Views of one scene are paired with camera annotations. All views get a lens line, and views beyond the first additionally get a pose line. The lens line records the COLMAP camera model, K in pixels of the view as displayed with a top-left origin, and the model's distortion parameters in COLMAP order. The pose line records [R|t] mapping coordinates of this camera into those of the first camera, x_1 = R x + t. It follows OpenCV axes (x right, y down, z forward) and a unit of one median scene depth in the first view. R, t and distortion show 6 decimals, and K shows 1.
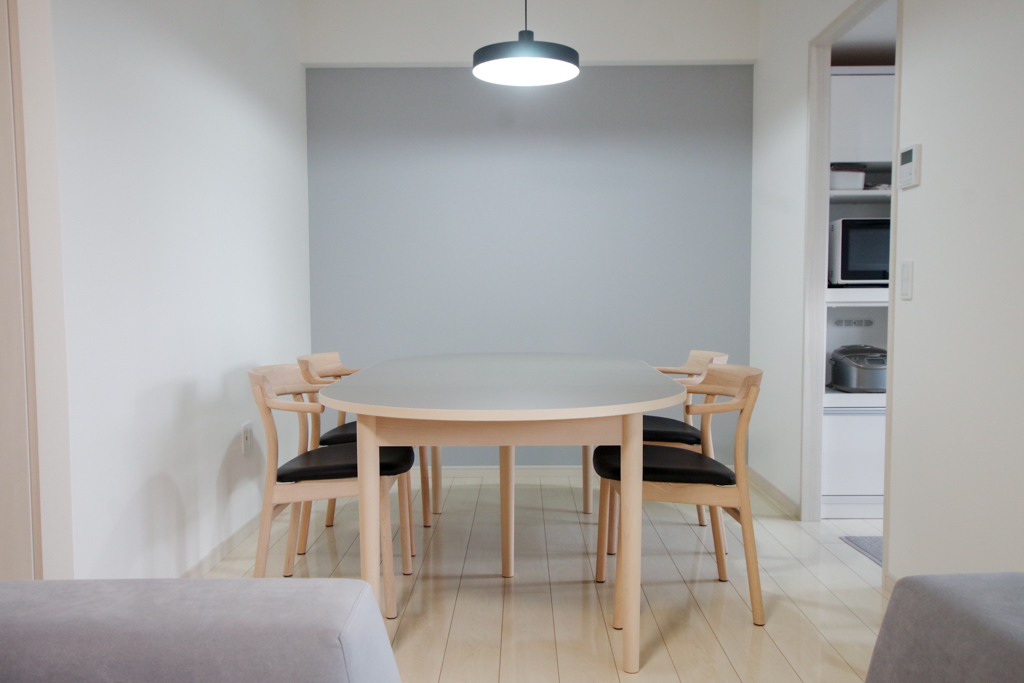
lens RADIAL K [[849.6, 0, 512.6], [0, 849.6, 344.0], [0, 0, 1]] dist [0.013673, 0.000996]
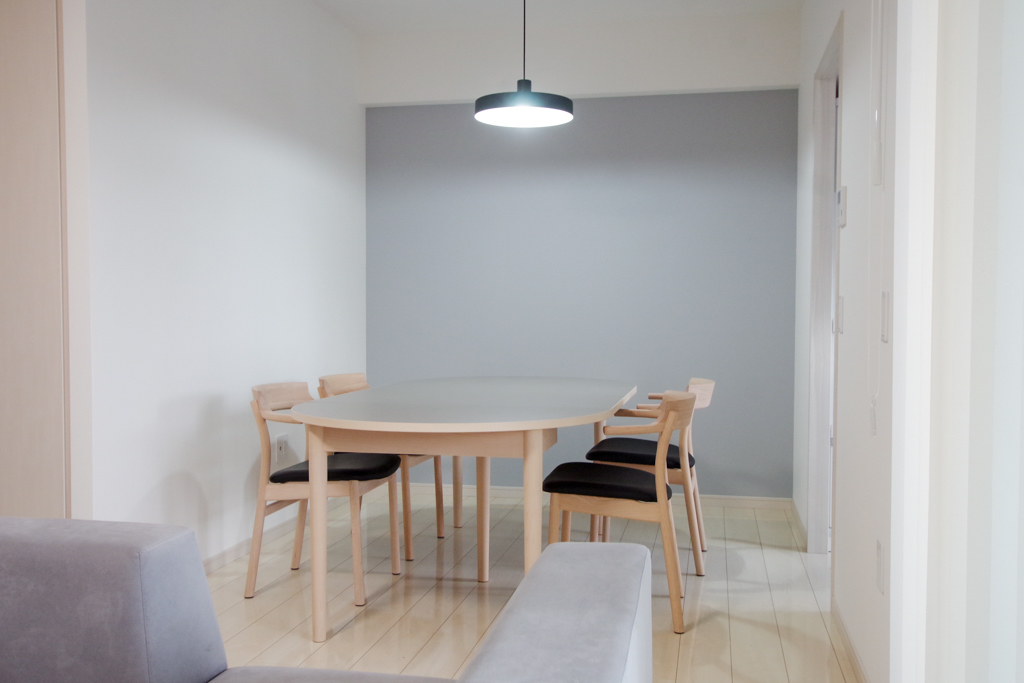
lens RADIAL K [[945.3, 0, 512.0], [0, 945.3, 341.7], [0, 0, 1]] dist [0.014968, 0.000000]
pose [[0.981260, 0.013898, -0.192186, 0.261388], [-0.019112, 0.999497, -0.025300, -0.004033], [0.191738, 0.028499, 0.981032, -0.193830]]
